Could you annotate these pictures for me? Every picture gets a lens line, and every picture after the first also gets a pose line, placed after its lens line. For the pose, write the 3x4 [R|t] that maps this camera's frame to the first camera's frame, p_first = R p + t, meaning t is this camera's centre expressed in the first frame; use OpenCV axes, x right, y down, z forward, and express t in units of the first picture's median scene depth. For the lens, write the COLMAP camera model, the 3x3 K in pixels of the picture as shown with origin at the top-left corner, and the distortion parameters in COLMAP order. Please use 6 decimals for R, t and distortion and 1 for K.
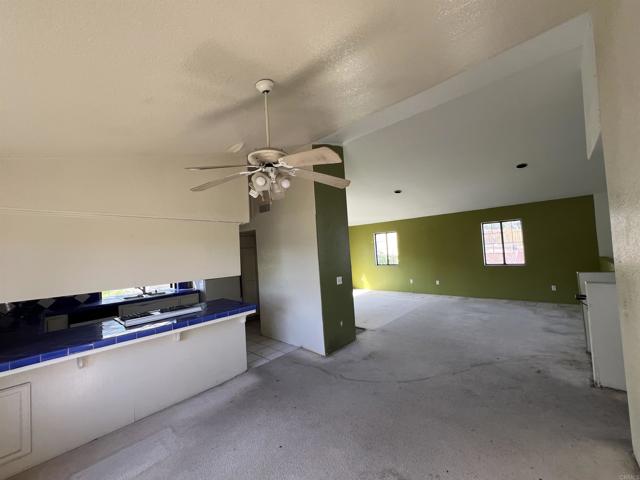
lens RADIAL K [[255.8, 0, 318.4], [0, 255.8, 238.6], [0, 0, 1]] dist [-0.002747, -0.000186]
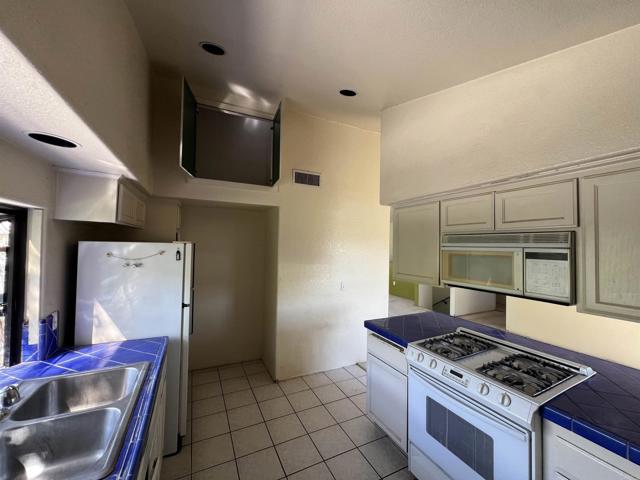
lens RADIAL K [[255.7, 0, 317.9], [0, 255.7, 238.6], [0, 0, 1]] dist [-0.001635, -0.000206]
pose [[0.356094, 0.084820, 0.930592, -0.908547], [-0.076369, 0.995182, -0.061484, 0.082237], [-0.931324, -0.049174, 0.360856, 0.830934]]
